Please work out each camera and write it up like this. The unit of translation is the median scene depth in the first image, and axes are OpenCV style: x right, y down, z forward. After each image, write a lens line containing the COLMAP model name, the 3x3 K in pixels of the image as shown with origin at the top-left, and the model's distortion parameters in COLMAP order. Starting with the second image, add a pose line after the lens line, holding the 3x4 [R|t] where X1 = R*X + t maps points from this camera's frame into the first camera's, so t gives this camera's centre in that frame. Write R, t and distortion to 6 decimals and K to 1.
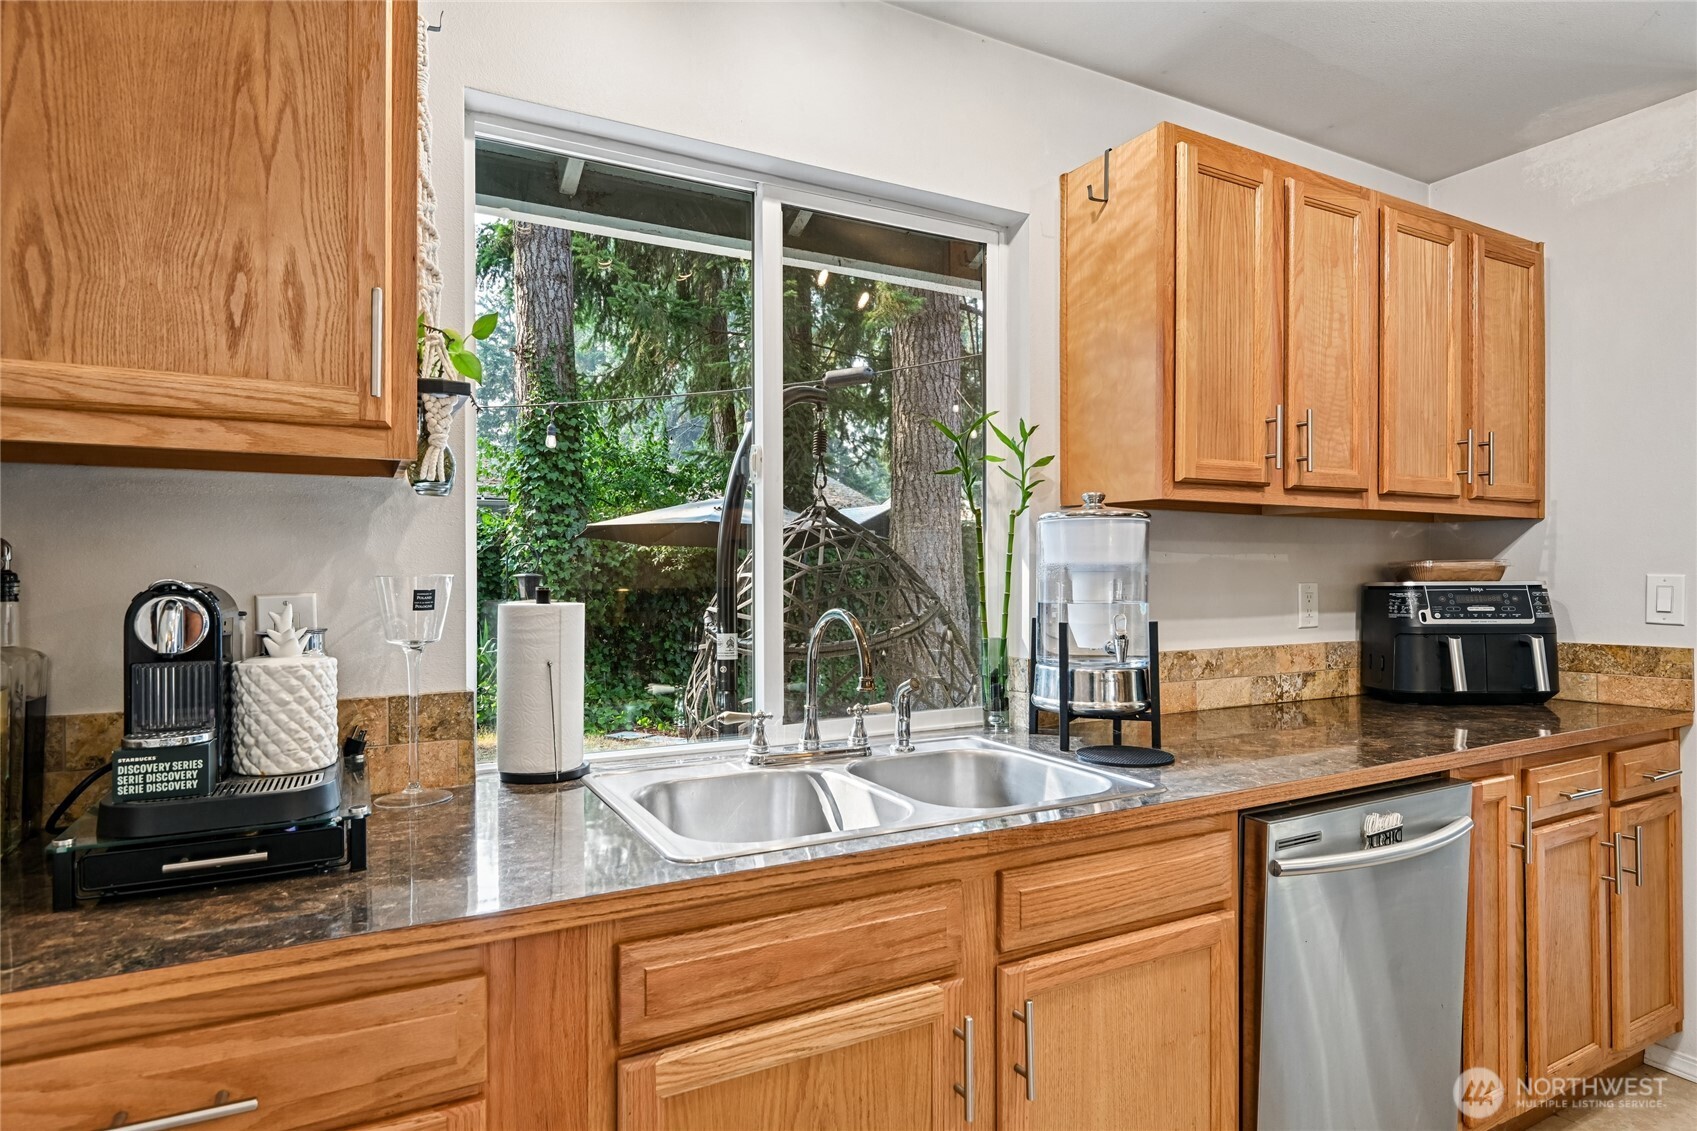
lens RADIAL K [[887.8, 0, 860.3], [0, 887.8, 566.4], [0, 0, 1]] dist [-0.004976, -0.006383]
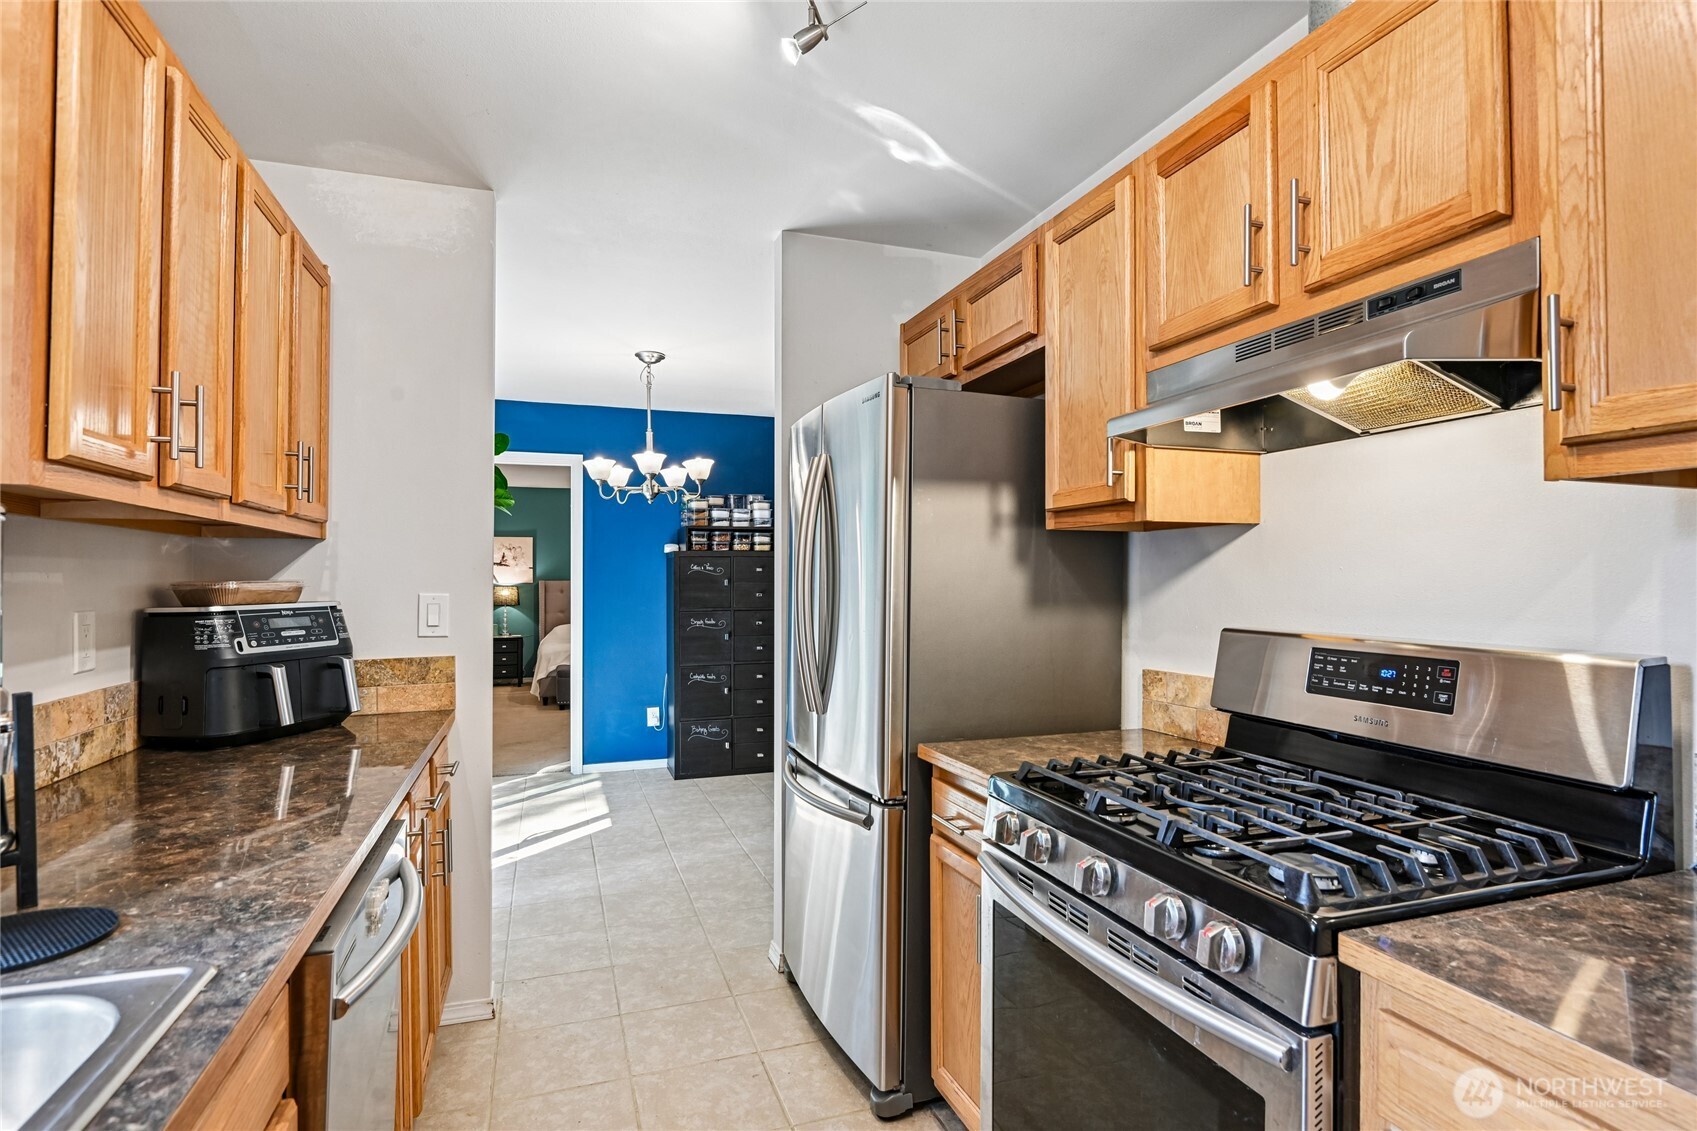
lens RADIAL K [[852.0, 0, 859.0], [0, 852.0, 572.3], [0, 0, 1]] dist [-0.005931, -0.007176]
pose [[0.165369, 0.008589, 0.986194, -0.086892], [-0.002332, 0.999963, -0.008318, -0.010310], [-0.986229, -0.000924, 0.165382, 0.252943]]
